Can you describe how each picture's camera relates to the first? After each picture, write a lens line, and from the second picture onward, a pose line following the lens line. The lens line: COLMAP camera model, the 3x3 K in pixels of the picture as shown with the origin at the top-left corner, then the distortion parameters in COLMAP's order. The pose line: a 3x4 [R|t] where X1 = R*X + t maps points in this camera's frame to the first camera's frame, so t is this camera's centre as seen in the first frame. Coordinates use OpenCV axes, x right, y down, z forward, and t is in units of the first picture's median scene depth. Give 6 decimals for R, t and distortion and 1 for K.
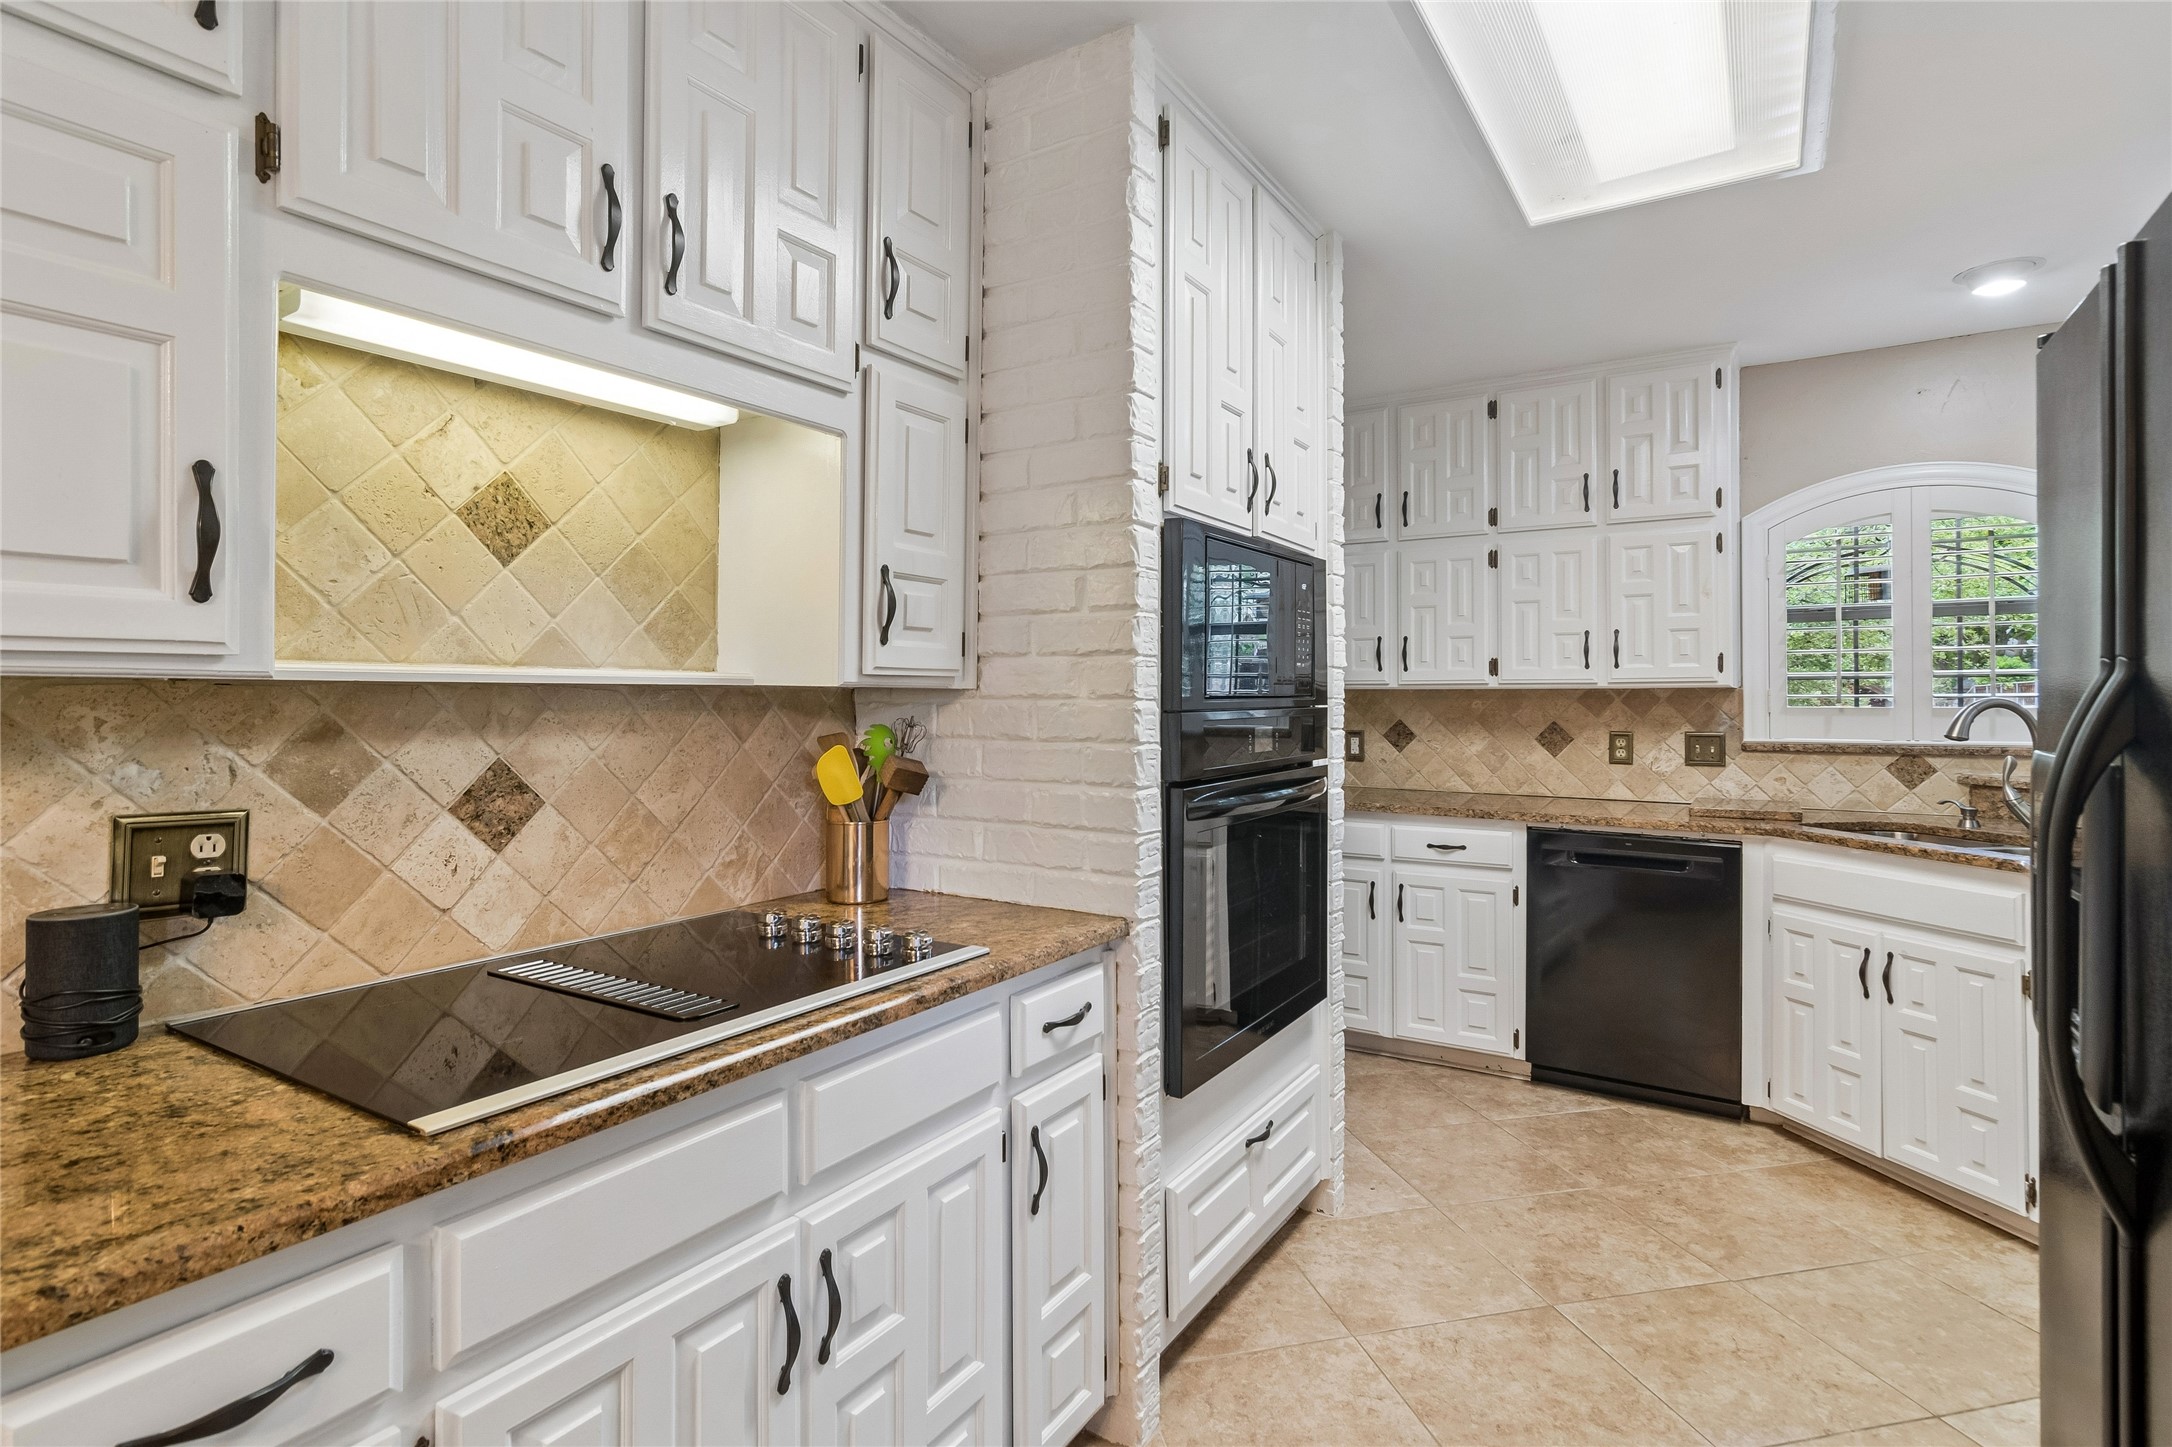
lens RADIAL K [[1056.8, 0, 1088.2], [0, 1056.8, 688.3], [0, 0, 1]] dist [-0.001342, -0.000117]
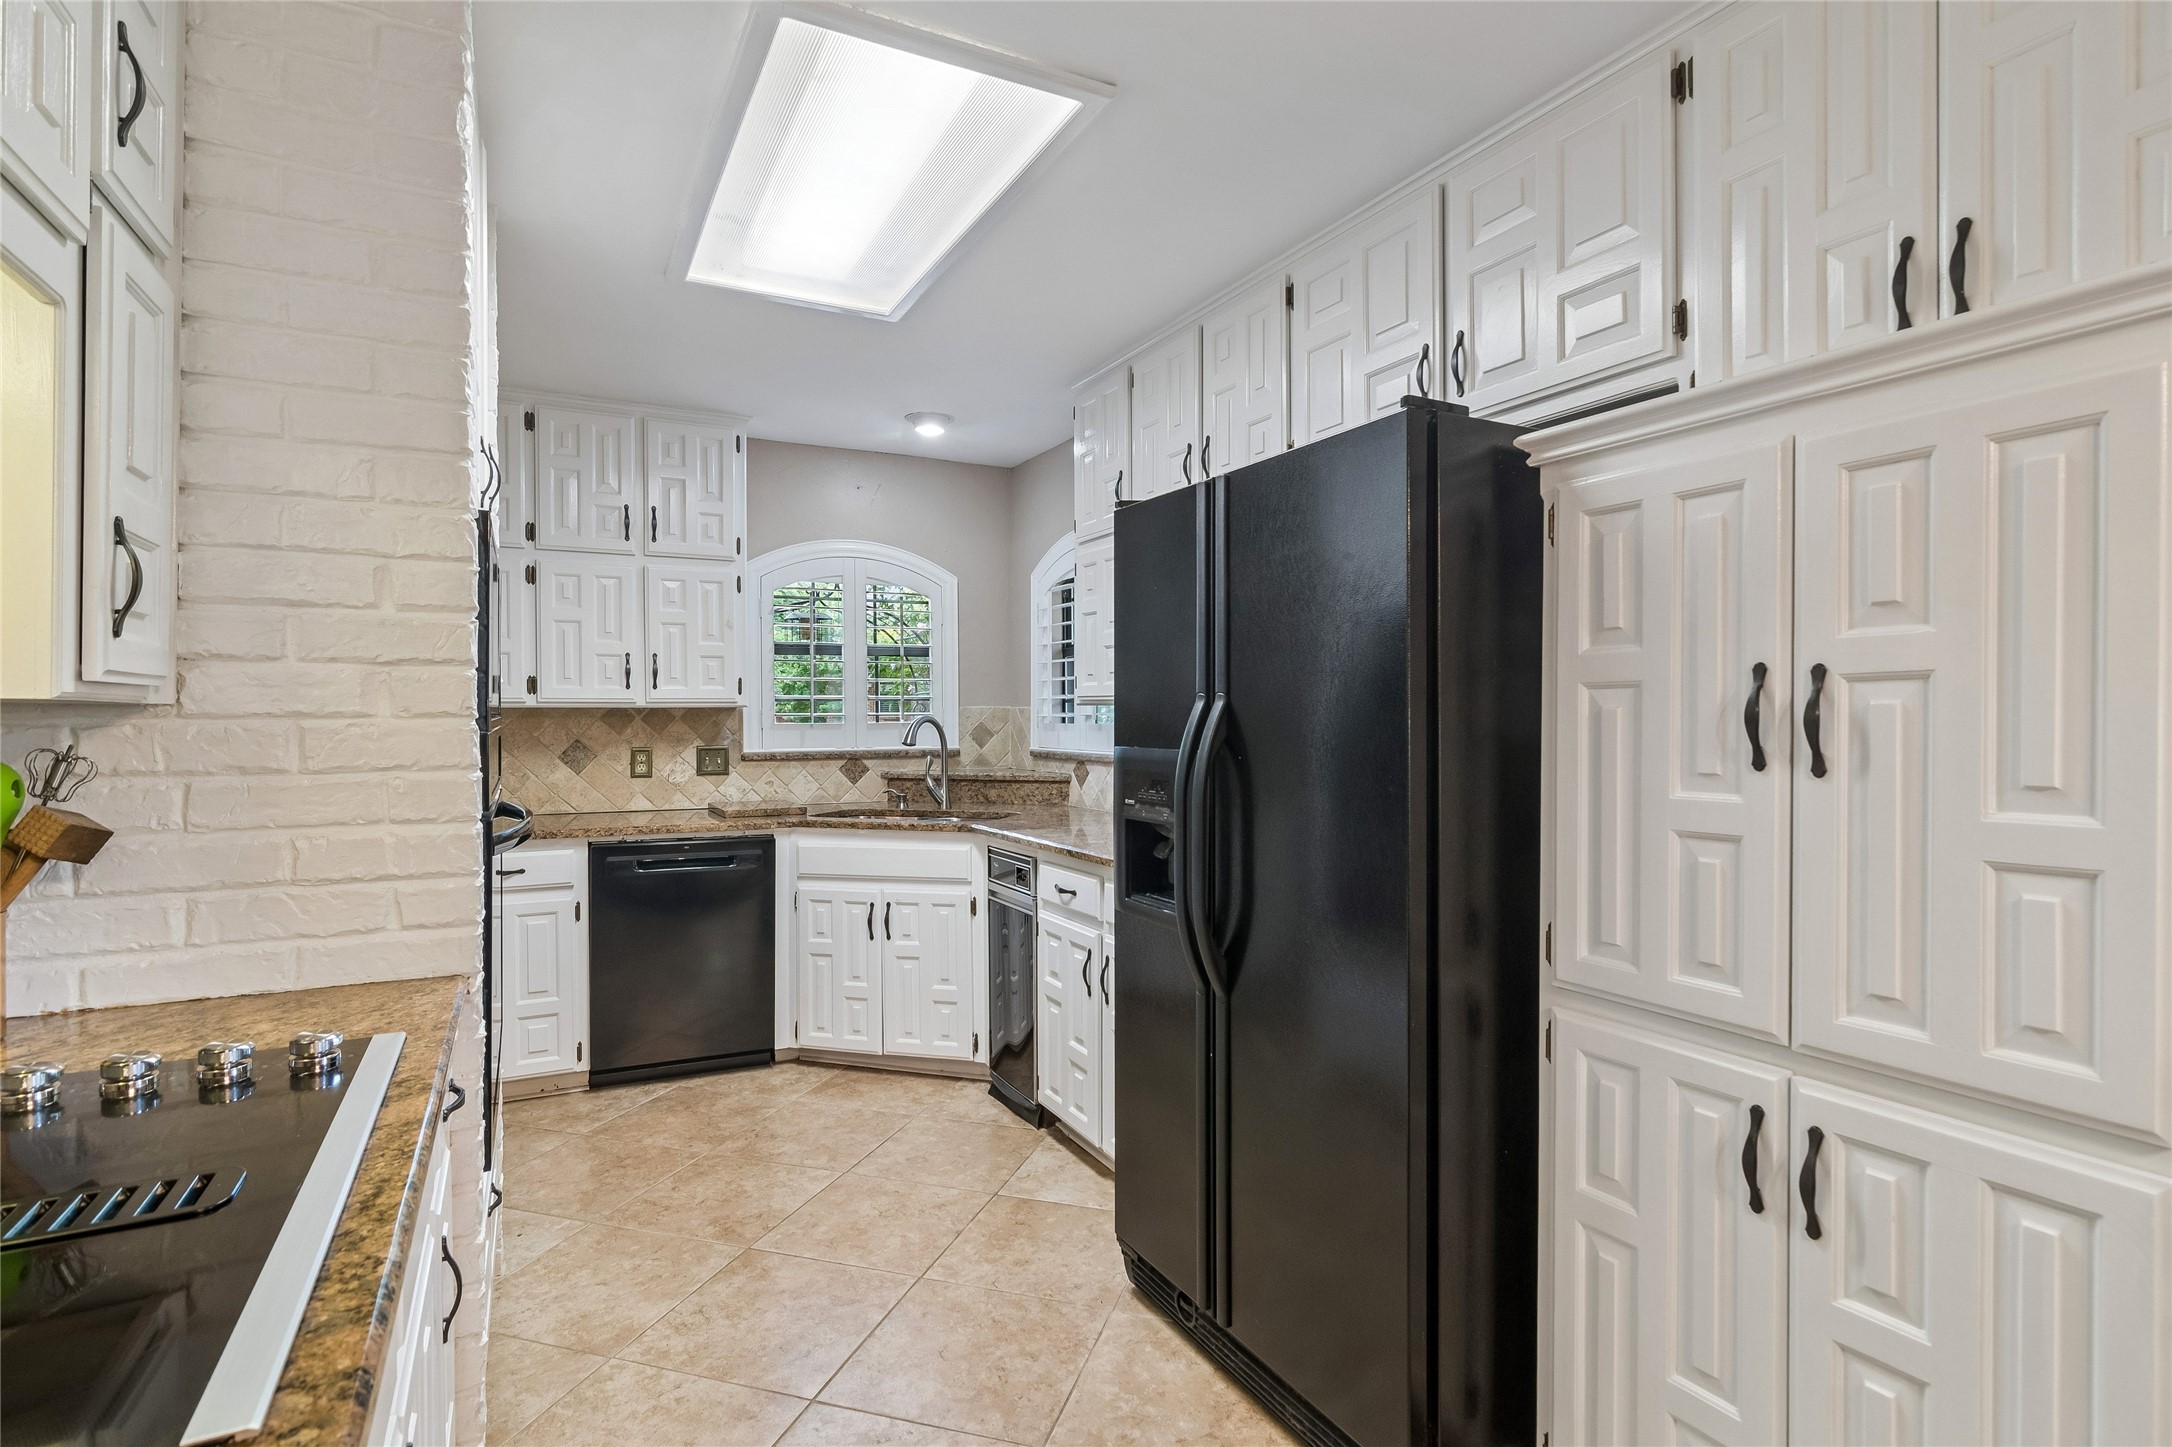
lens RADIAL K [[1056.8, 0, 1077.9], [0, 1056.8, 718.0], [0, 0, 1]] dist [-0.001342, -0.000117]
pose [[0.514427, -0.003079, 0.857529, -0.248160], [-0.005686, 0.999959, 0.007001, 0.000778], [-0.857516, -0.008478, 0.514388, 0.077630]]
